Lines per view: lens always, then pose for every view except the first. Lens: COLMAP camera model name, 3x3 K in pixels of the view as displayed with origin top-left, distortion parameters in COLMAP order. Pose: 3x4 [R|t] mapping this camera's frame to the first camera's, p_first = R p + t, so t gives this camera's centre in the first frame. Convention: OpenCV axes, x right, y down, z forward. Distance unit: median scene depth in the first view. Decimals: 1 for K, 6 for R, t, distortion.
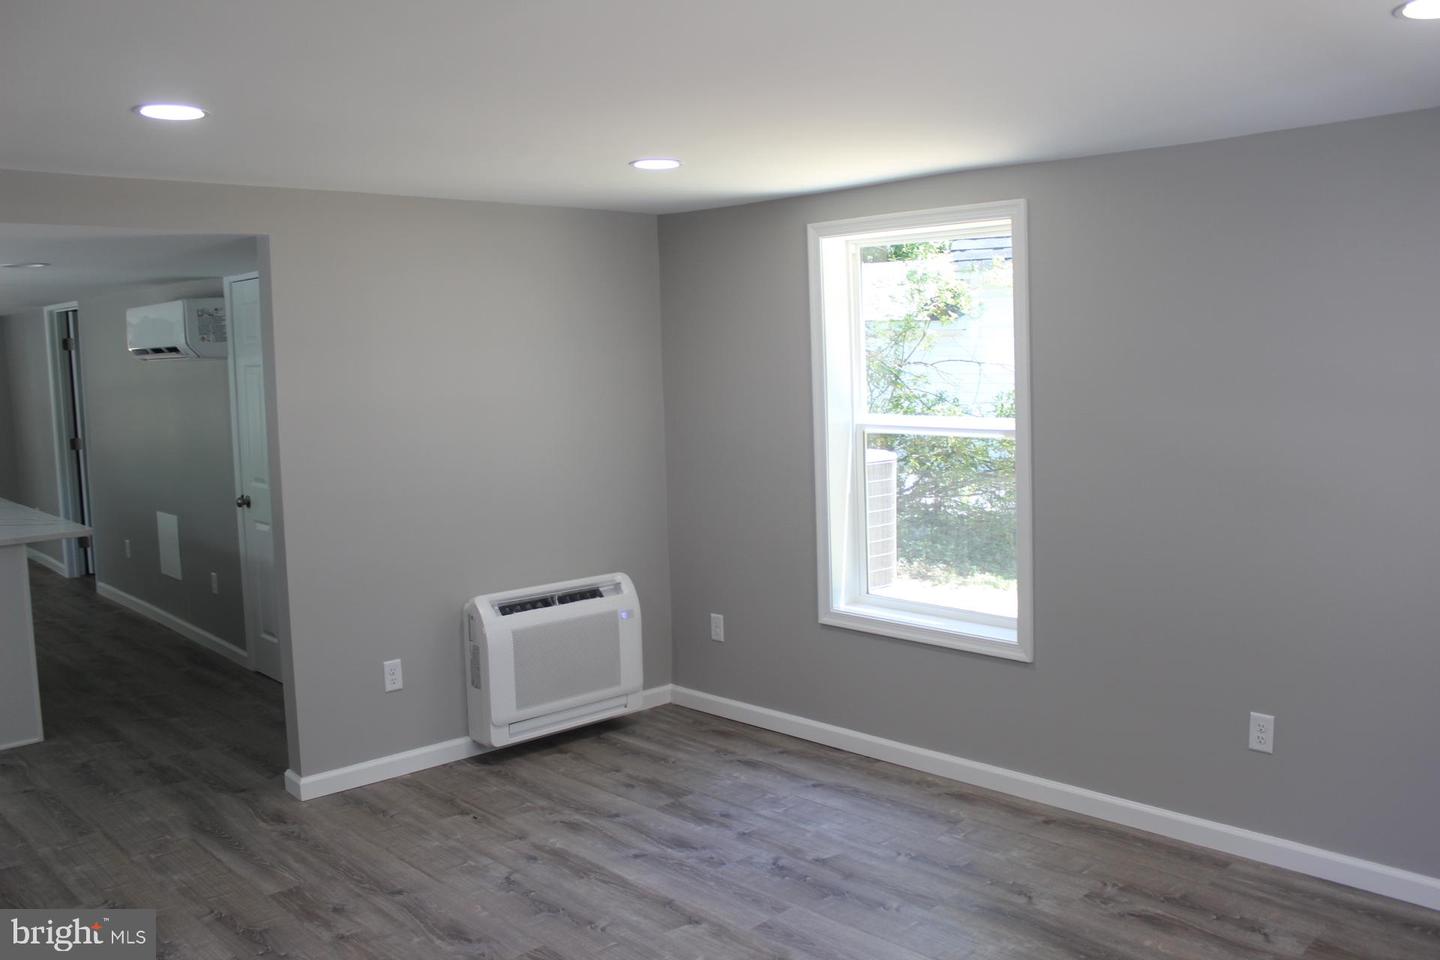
lens RADIAL K [[1200.1, 0, 716.5], [0, 1200.1, 474.5], [0, 0, 1]] dist [-0.152423, 0.112780]
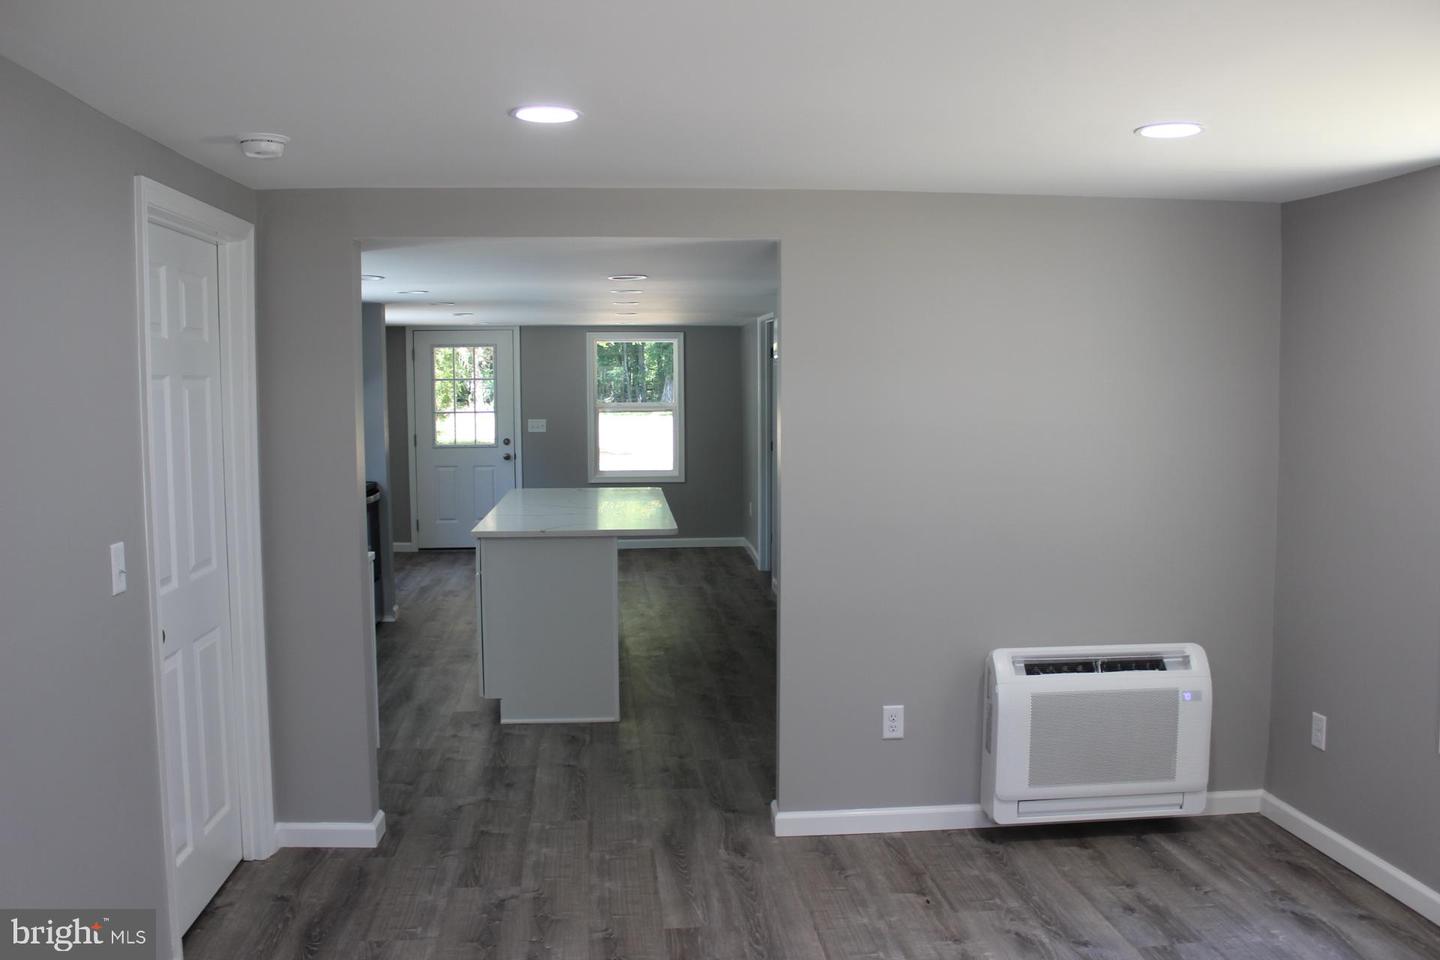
lens RADIAL K [[1200.1, 0, 704.6], [0, 1200.1, 480.1], [0, 0, 1]] dist [-0.152423, 0.112780]
pose [[0.782709, 0.071068, -0.618317, 0.162867], [-0.076285, 0.996923, 0.018017, -0.020392], [0.617695, 0.033067, 0.785722, 0.186271]]
